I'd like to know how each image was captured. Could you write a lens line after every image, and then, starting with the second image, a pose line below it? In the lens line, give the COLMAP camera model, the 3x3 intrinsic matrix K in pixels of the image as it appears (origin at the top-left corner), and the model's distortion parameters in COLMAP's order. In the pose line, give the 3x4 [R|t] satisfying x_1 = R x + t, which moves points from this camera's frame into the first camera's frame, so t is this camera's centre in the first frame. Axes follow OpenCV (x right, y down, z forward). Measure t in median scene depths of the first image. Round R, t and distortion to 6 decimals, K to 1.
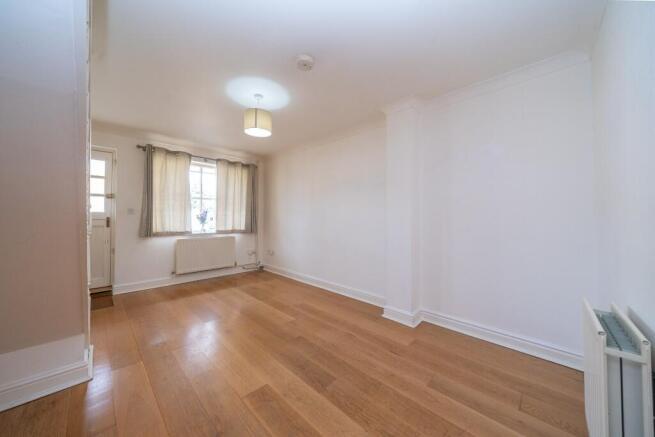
lens RADIAL K [[226.2, 0, 321.4], [0, 226.2, 216.6], [0, 0, 1]] dist [-0.010629, 0.000069]
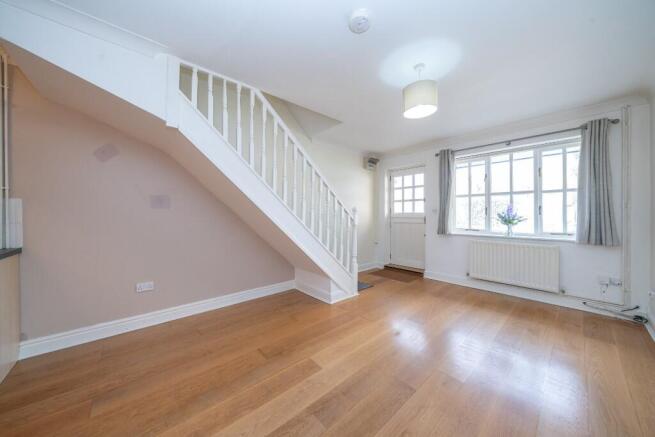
lens RADIAL K [[230.0, 0, 322.1], [0, 230.0, 213.8], [0, 0, 1]] dist [-0.001972, -0.000158]
pose [[-0.073030, -0.011500, -0.997263, 0.414993], [0.001622, 0.999931, -0.011650, 0.002986], [0.997328, -0.002469, -0.073006, 0.509413]]
